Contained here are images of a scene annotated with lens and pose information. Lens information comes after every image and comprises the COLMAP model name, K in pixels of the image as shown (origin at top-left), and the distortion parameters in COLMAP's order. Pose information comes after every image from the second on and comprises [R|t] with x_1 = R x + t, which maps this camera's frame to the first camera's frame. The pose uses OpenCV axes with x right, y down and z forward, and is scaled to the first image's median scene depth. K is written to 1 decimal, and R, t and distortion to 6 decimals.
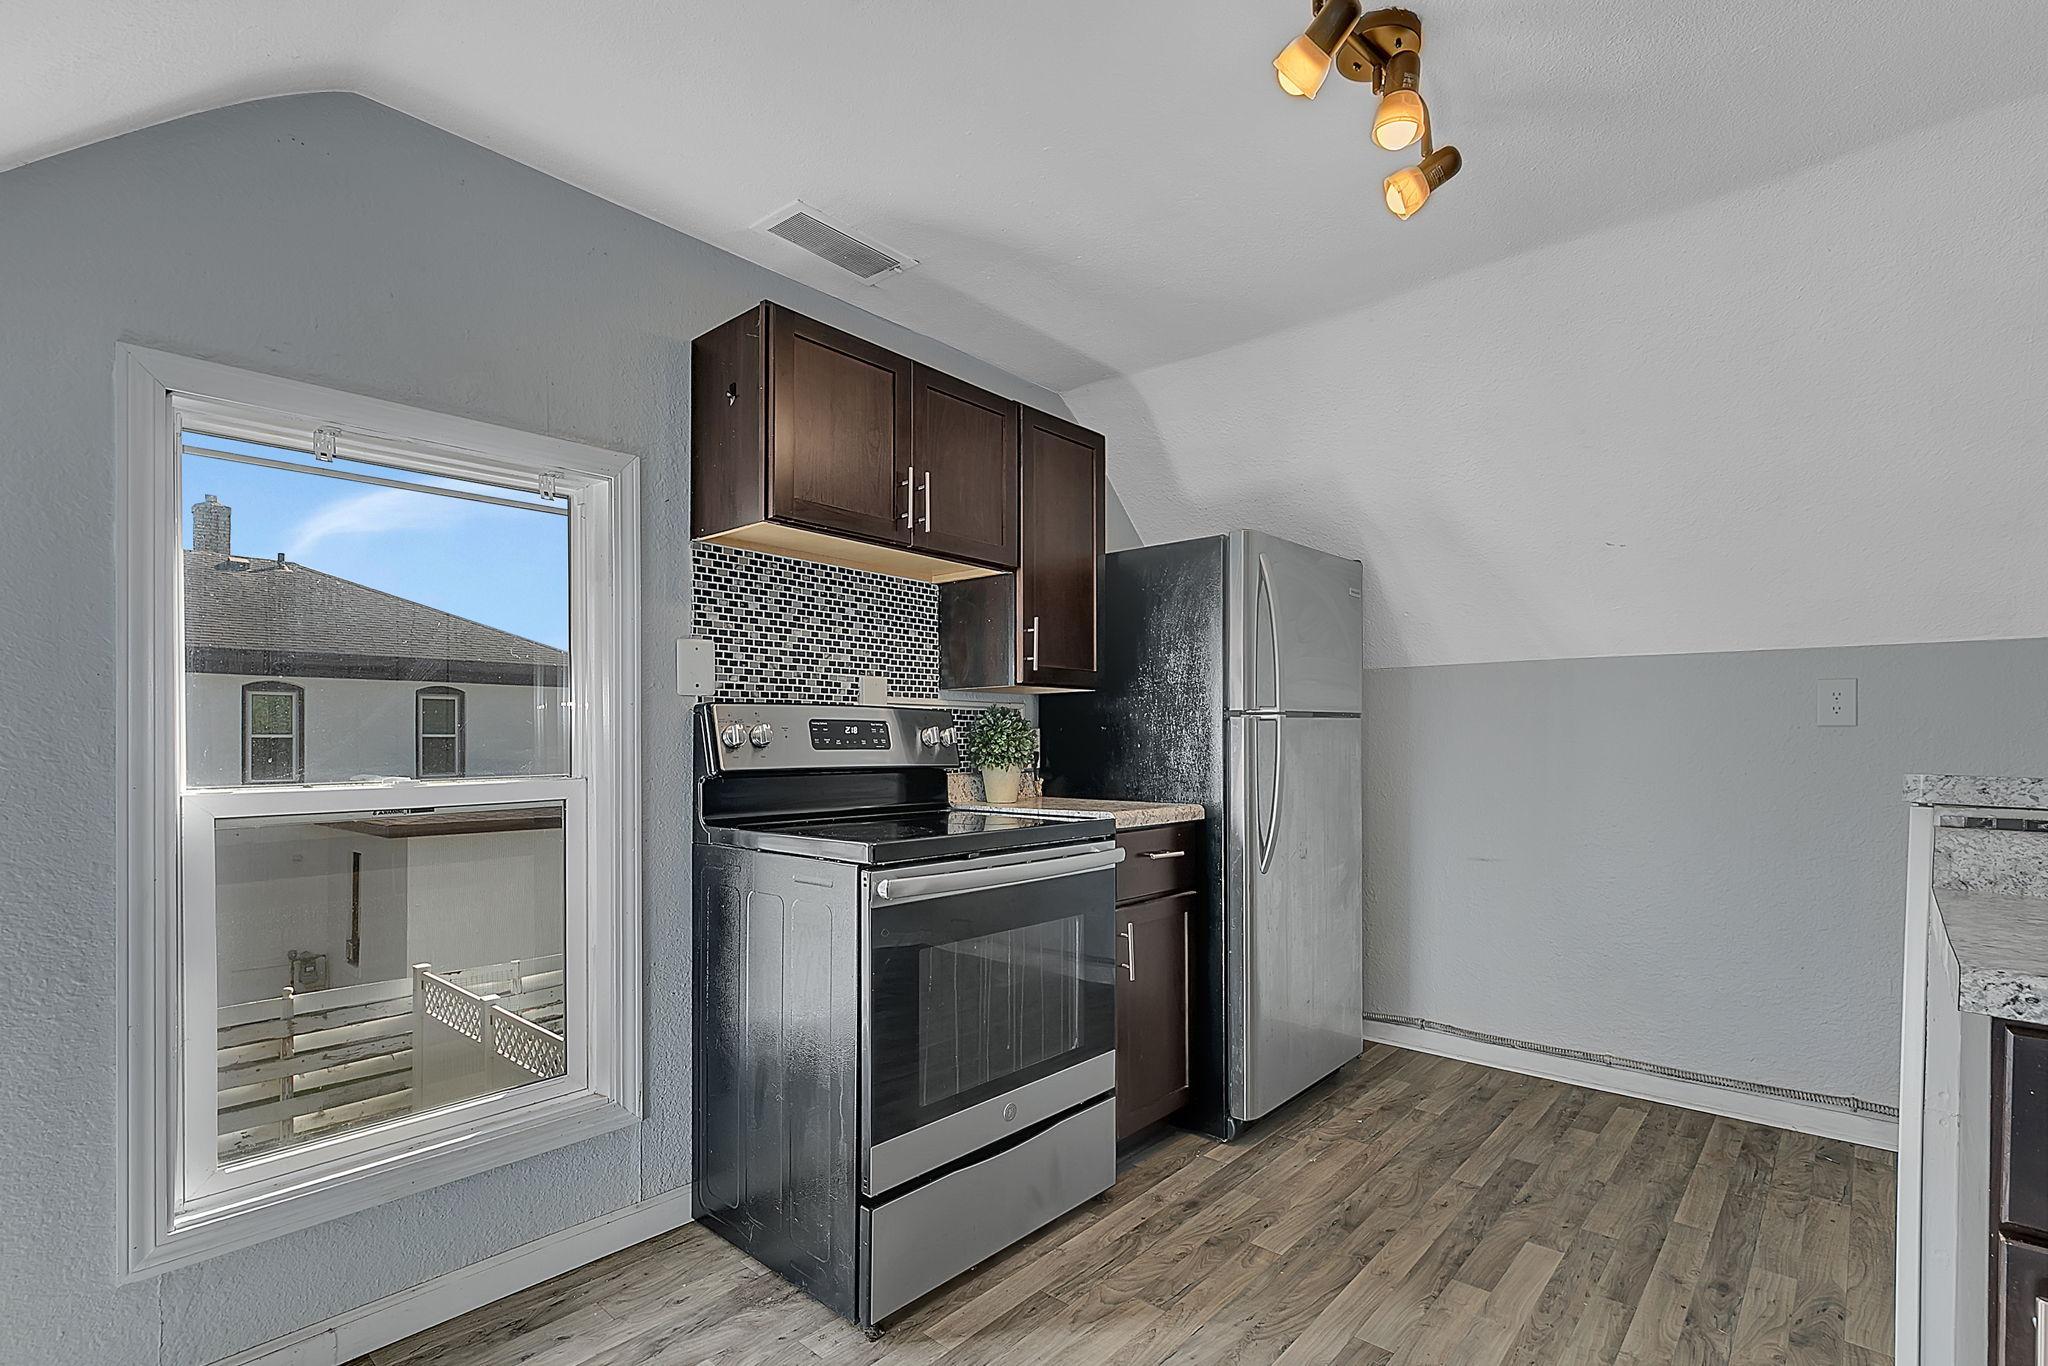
lens RADIAL K [[948.4, 0, 1034.2], [0, 948.4, 733.2], [0, 0, 1]] dist [0.001257, -0.000228]
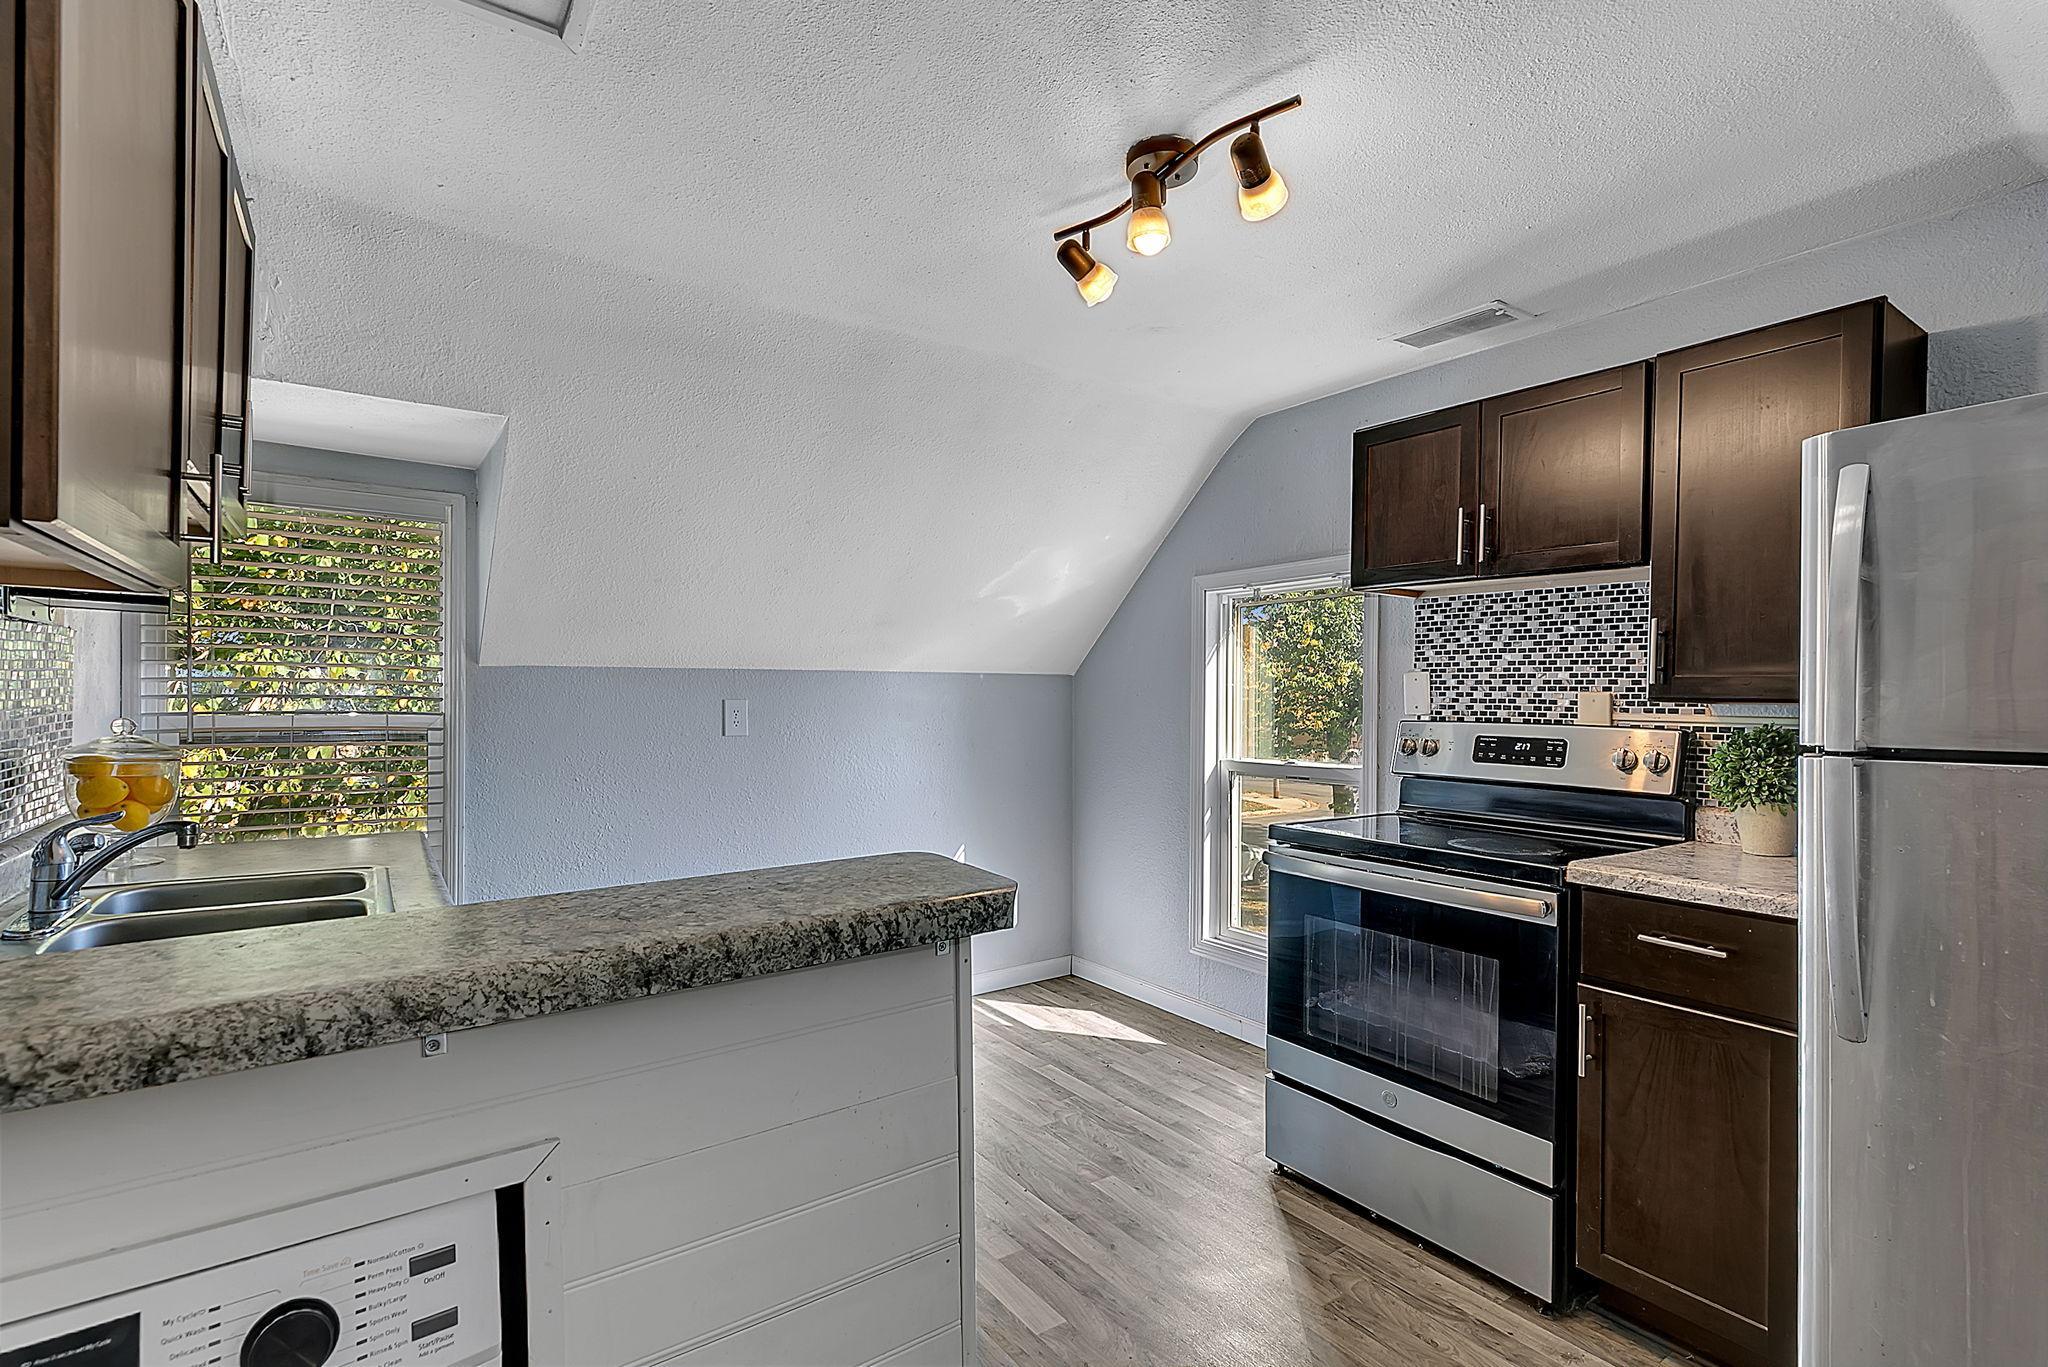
lens RADIAL K [[948.4, 0, 1031.6], [0, 948.4, 695.5], [0, 0, 1]] dist [0.001257, -0.000228]
pose [[-0.228572, -0.005082, -0.973514, 0.979245], [-0.006875, 0.999970, -0.003606, -0.053633], [0.973503, 0.005869, -0.228600, 0.720964]]
